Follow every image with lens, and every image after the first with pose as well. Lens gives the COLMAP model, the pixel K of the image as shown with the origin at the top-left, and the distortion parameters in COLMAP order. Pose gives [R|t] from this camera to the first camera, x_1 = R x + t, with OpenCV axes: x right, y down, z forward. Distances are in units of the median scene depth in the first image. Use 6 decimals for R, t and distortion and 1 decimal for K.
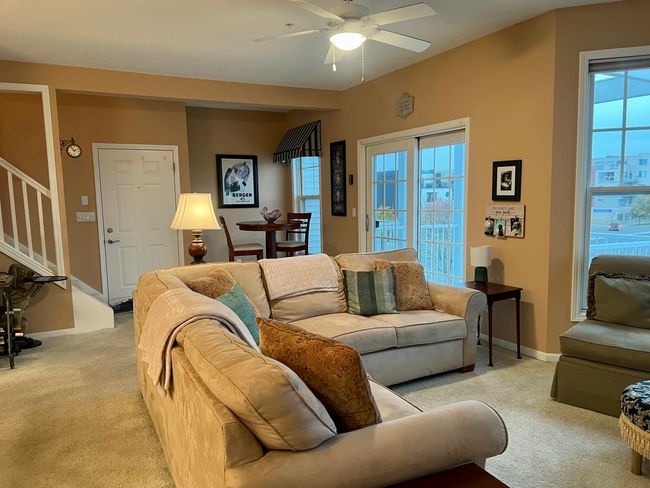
lens RADIAL K [[487.0, 0, 324.3], [0, 487.0, 253.1], [0, 0, 1]] dist [0.082611, -0.096132]
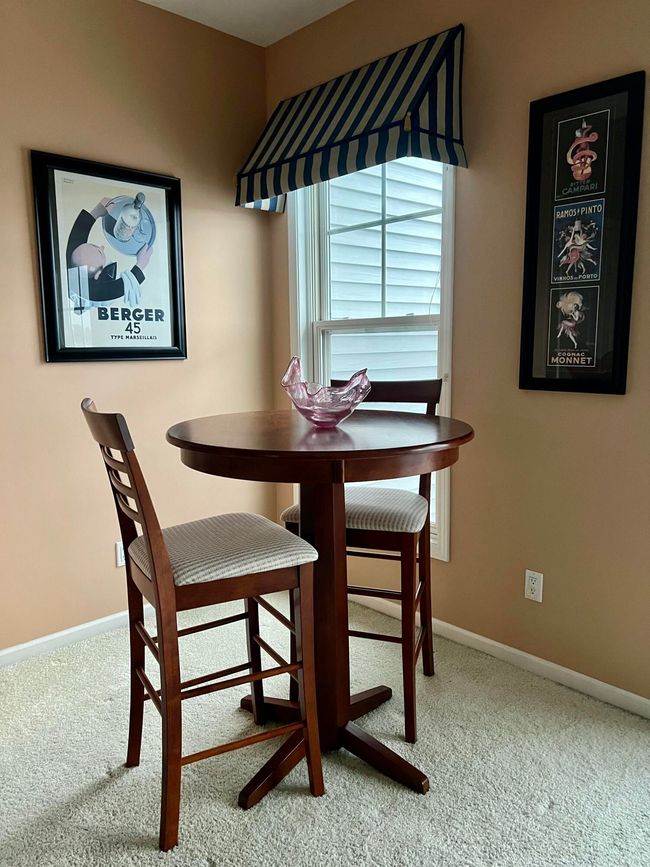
lens RADIAL K [[649.5, 0, 325.0], [0, 649.5, 433.5], [0, 0, 1]] dist [0.082611, -0.096132]
pose [[0.967165, -0.029876, 0.252386, -0.307379], [0.023923, 0.999359, 0.026624, -0.112239], [-0.253020, -0.019712, 0.967260, 1.177728]]
